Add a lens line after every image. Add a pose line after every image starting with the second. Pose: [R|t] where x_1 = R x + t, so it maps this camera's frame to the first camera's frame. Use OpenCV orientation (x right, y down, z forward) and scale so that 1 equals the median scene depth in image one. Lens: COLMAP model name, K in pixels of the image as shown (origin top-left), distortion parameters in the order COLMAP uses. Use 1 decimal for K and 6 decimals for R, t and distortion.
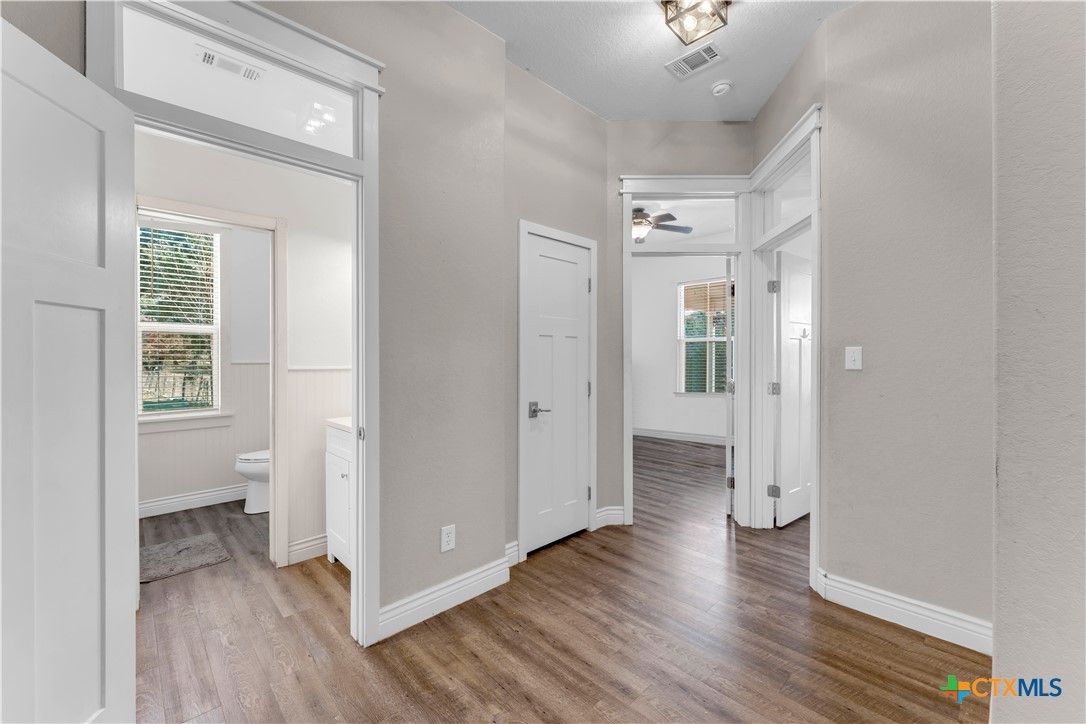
lens RADIAL K [[444.7, 0, 548.4], [0, 444.7, 360.0], [0, 0, 1]] dist [0.004831, 0.000157]
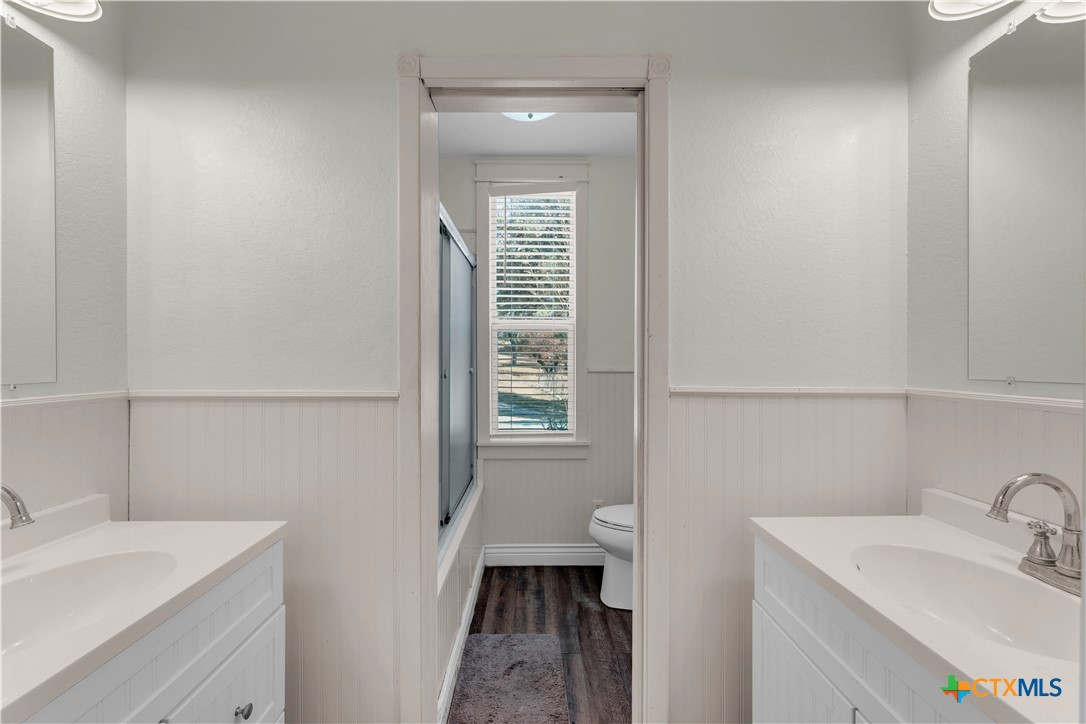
lens RADIAL K [[444.7, 0, 545.4], [0, 444.7, 363.9], [0, 0, 1]] dist [0.004831, 0.000157]
pose [[0.724697, 0.005752, -0.689043, -0.304085], [-0.007254, 0.999973, 0.000718, -0.005085], [0.689029, 0.004478, 0.724720, 0.489863]]
